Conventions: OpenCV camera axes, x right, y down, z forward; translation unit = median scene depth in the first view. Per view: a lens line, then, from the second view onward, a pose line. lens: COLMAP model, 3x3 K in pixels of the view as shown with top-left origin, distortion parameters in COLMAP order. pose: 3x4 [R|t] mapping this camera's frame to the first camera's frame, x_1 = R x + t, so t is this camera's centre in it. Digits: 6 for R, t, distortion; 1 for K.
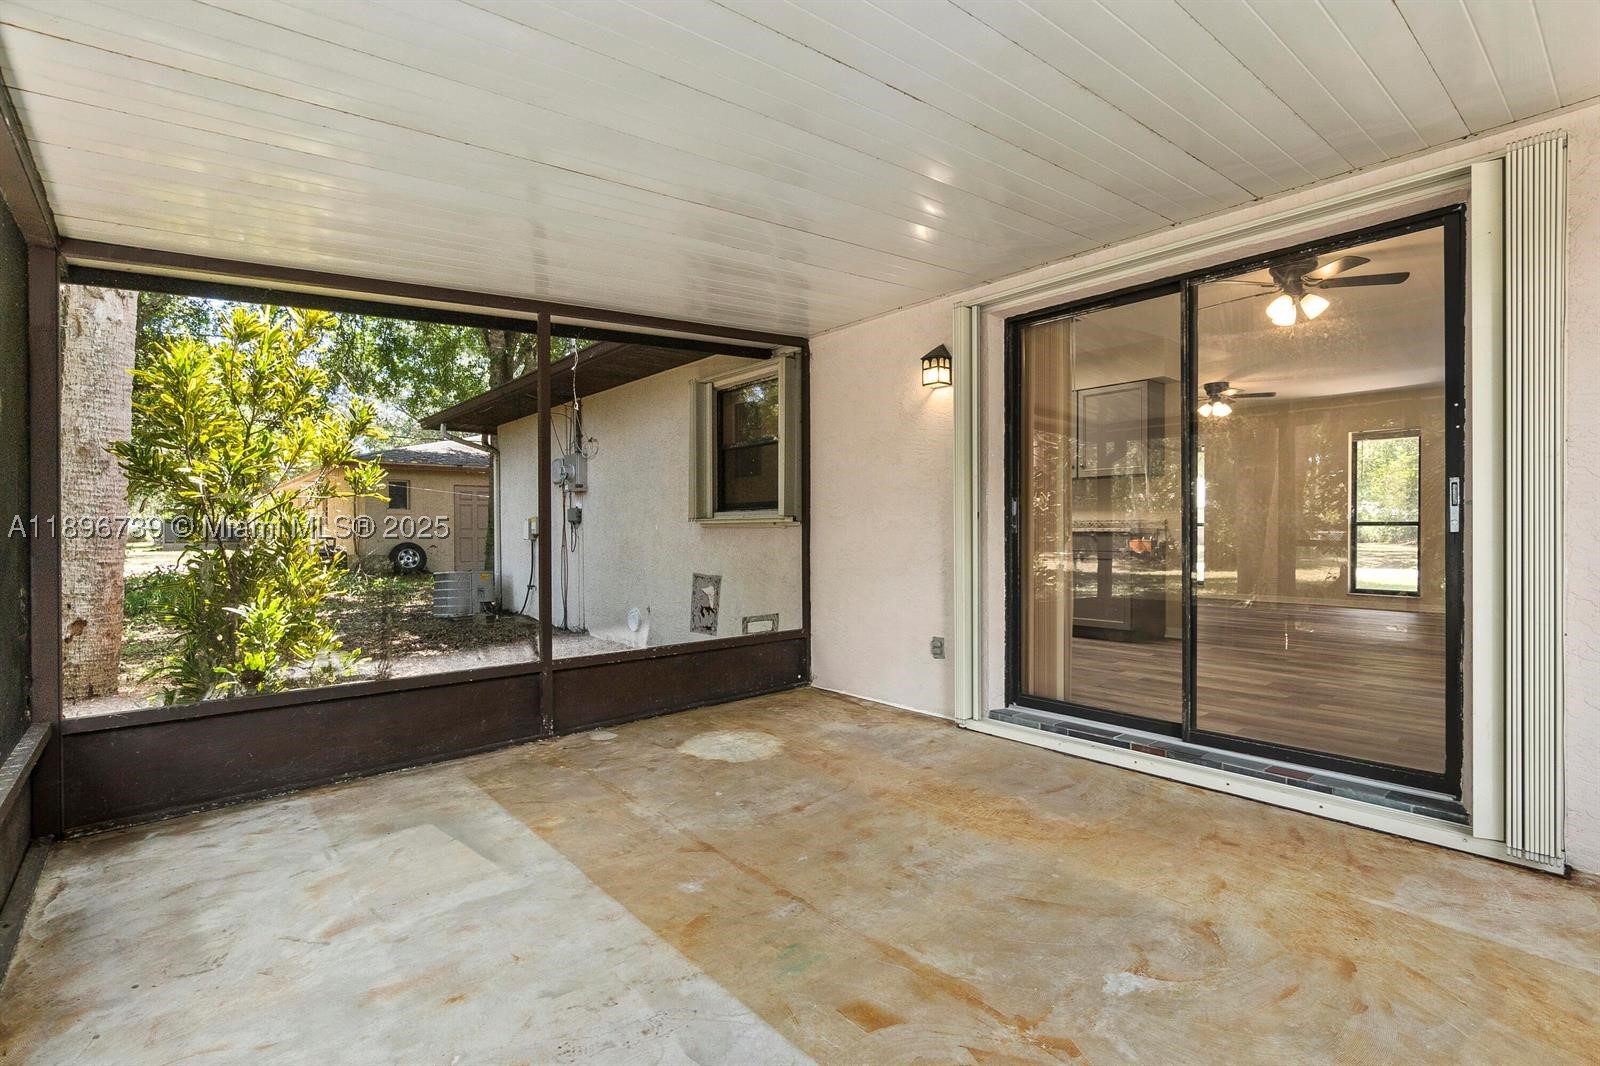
lens RADIAL K [[759.6, 0, 802.5], [0, 759.6, 532.4], [0, 0, 1]] dist [-0.003867, -0.000569]
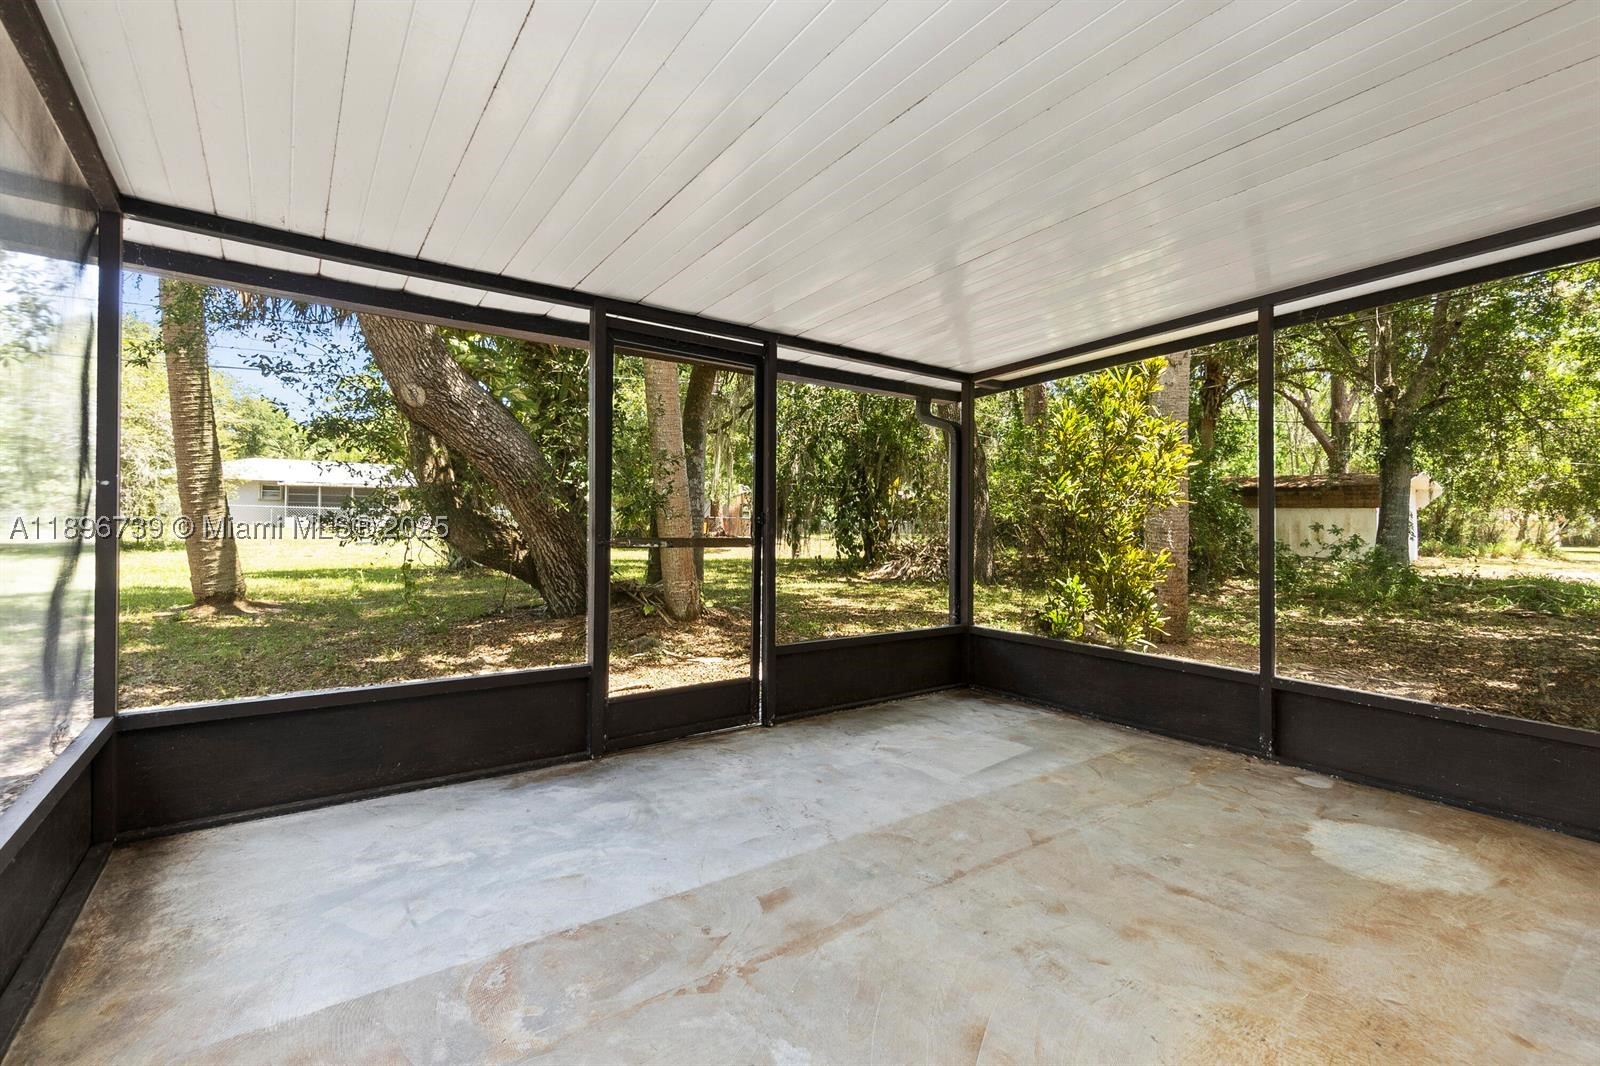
lens RADIAL K [[696.1, 0, 805.5], [0, 696.1, 521.7], [0, 0, 1]] dist [-0.003132, 0.001437]
pose [[-0.074355, 0.007577, -0.997203, 0.677808], [-0.027305, 0.999581, 0.009631, -0.017498], [0.996858, 0.027944, -0.074117, 0.591939]]
